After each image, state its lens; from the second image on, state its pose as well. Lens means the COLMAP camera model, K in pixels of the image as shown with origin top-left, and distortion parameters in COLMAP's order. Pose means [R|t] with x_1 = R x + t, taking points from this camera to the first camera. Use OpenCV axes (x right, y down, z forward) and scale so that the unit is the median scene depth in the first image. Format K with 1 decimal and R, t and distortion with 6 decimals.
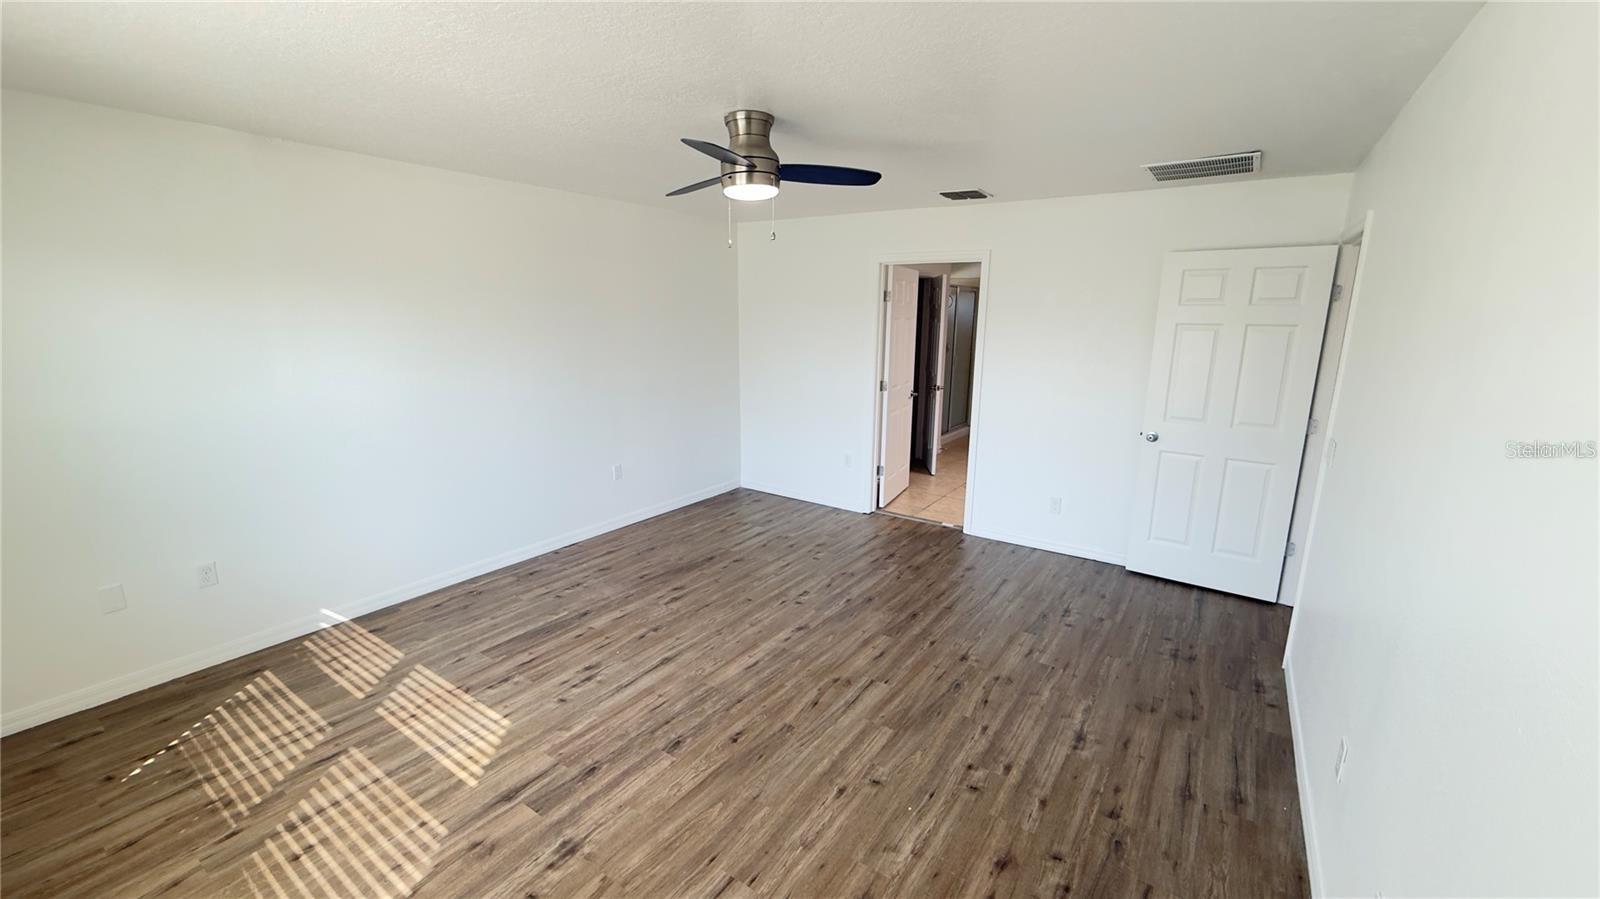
lens RADIAL K [[643.2, 0, 794.4], [0, 643.2, 455.0], [0, 0, 1]] dist [0.000614, 0.000132]
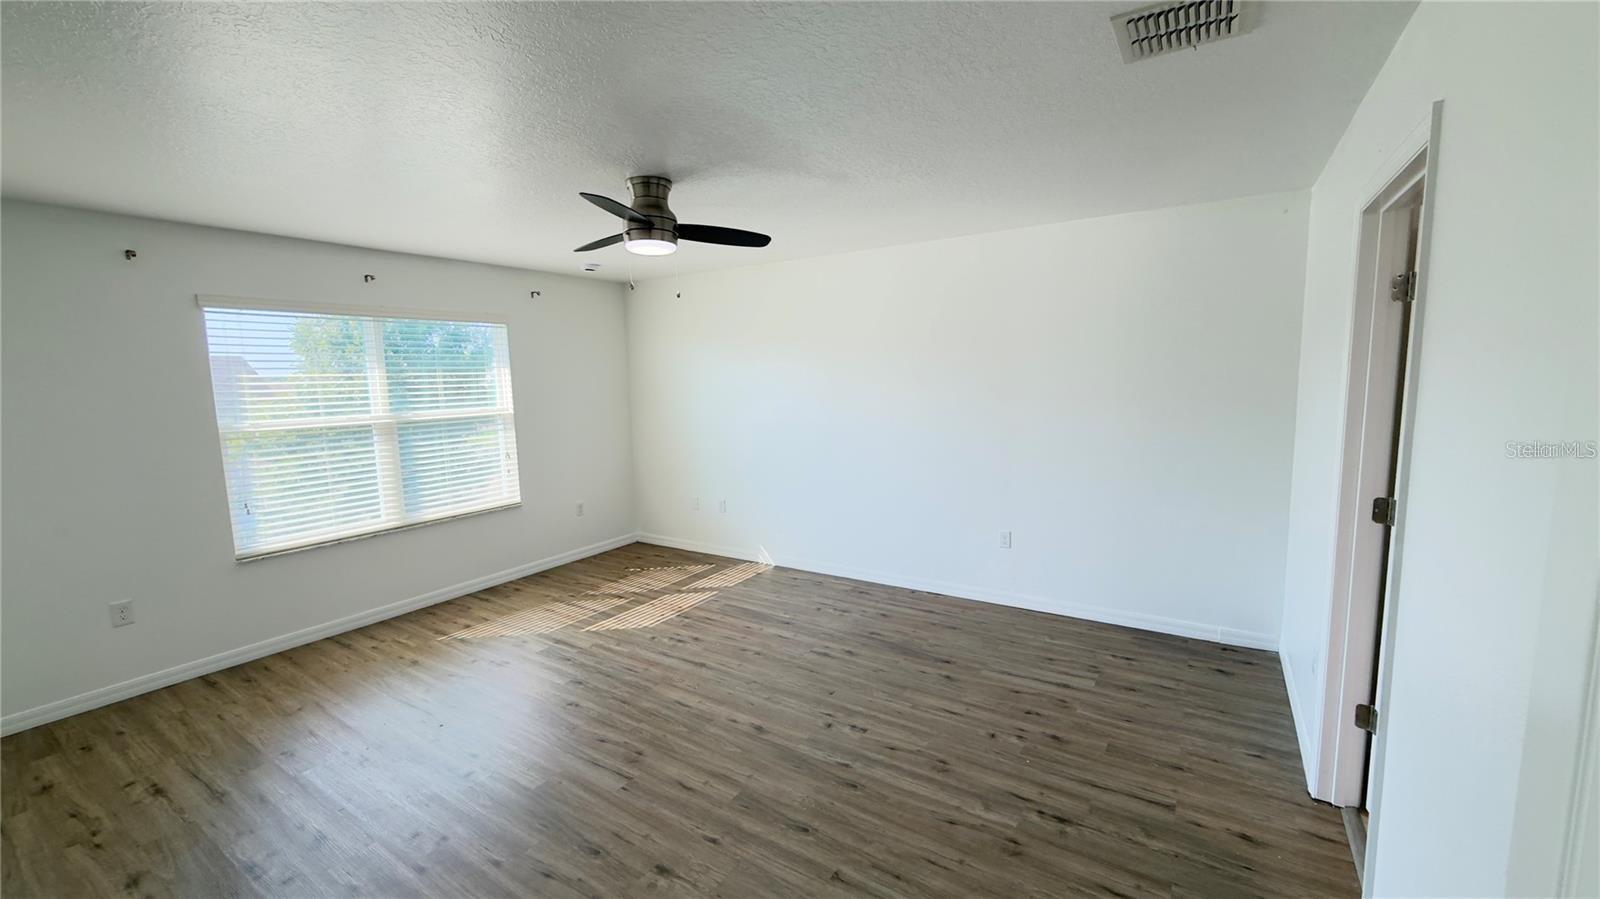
lens RADIAL K [[643.2, 0, 798.5], [0, 643.2, 444.2], [0, 0, 1]] dist [0.000614, 0.000132]
pose [[0.022073, 0.098142, -0.994928, 0.793734], [-0.193816, 0.976710, 0.092045, -0.174550], [0.980790, 0.190801, 0.040580, 0.933865]]
